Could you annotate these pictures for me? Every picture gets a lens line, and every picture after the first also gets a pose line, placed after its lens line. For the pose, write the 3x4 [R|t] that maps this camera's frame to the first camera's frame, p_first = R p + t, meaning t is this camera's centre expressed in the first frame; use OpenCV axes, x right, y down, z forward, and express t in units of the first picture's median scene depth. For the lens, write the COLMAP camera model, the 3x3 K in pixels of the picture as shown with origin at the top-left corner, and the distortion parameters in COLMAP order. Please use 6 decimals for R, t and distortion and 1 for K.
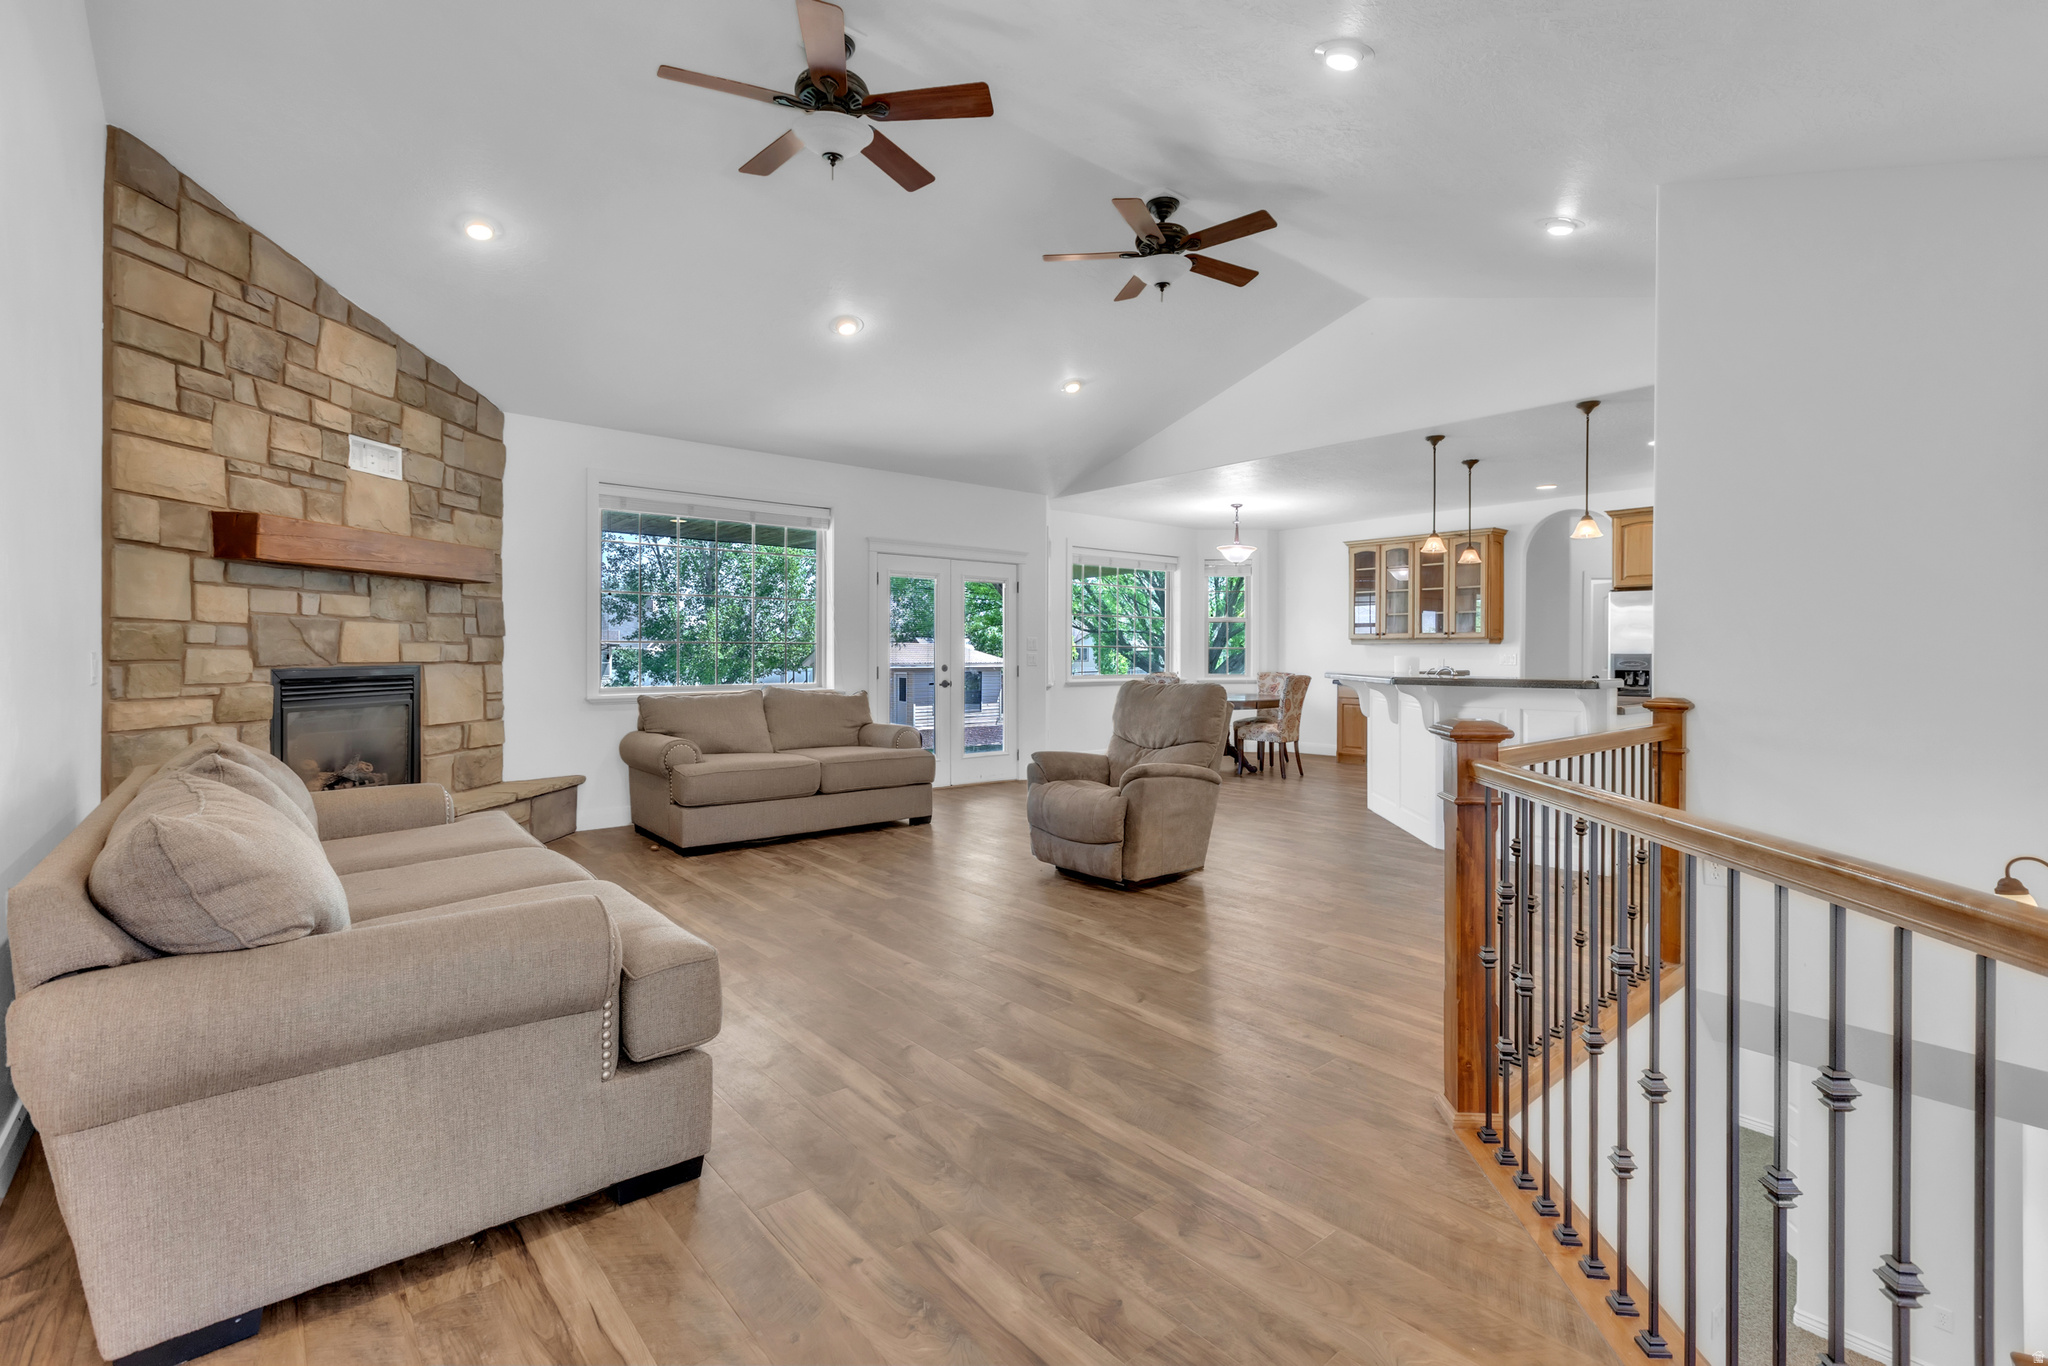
lens RADIAL K [[933.7, 0, 1036.3], [0, 933.7, 648.1], [0, 0, 1]] dist [-0.001110, -0.000096]
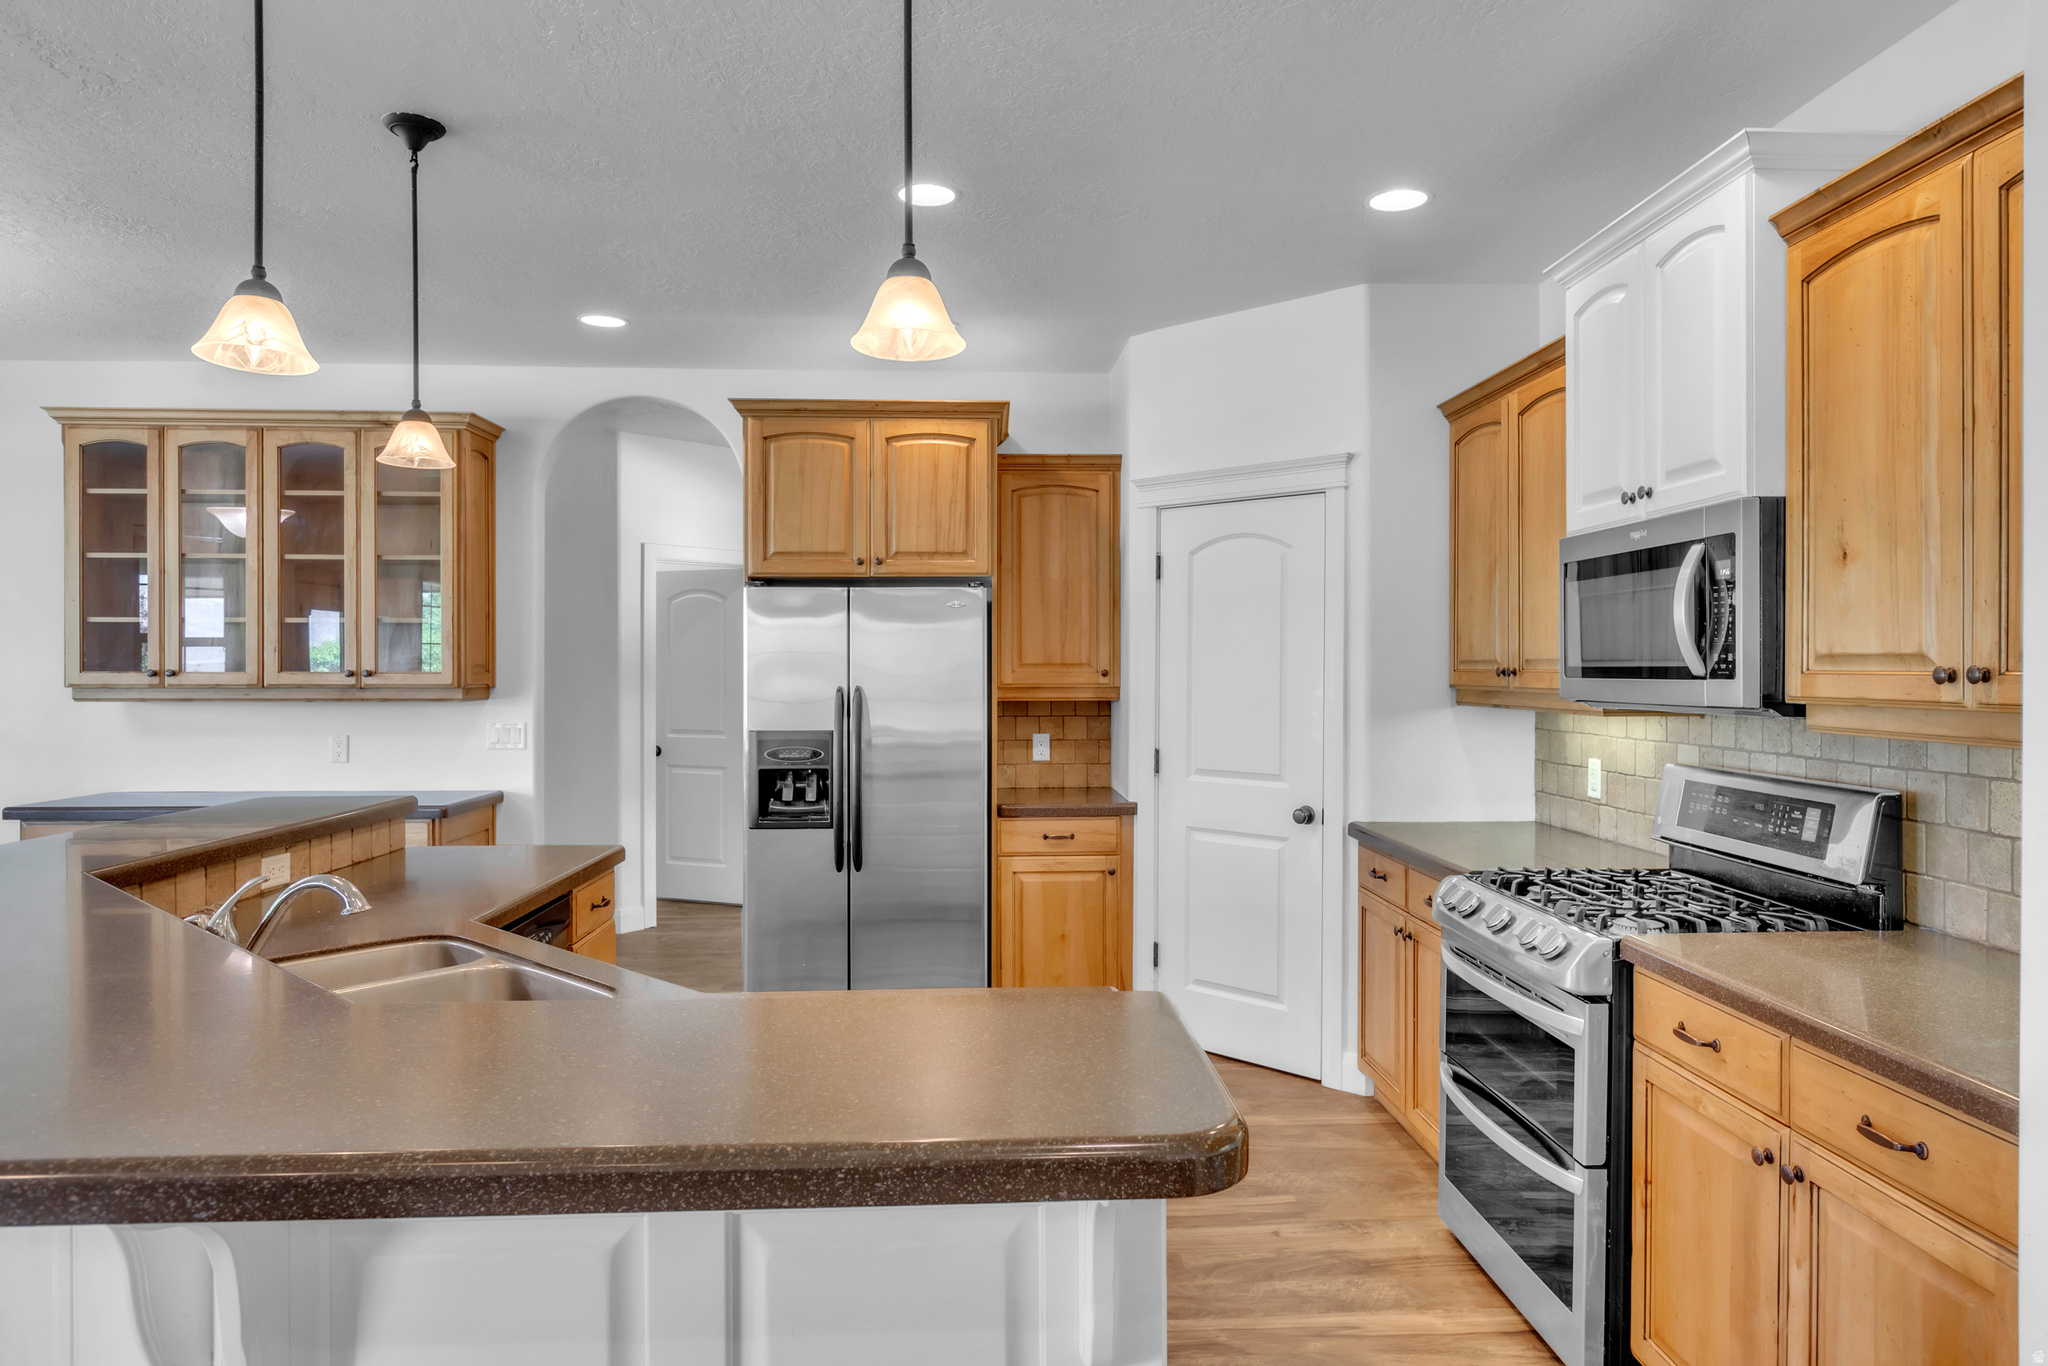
lens RADIAL K [[1115.6, 0, 1024.9], [0, 1115.6, 678.3], [0, 0, 1]] dist [-0.004473, -0.000820]
pose [[0.608980, -0.000457, 0.793185, 0.253660], [-0.002418, 0.999994, 0.002433, -0.016569], [-0.793182, -0.003399, 0.608976, 0.518013]]
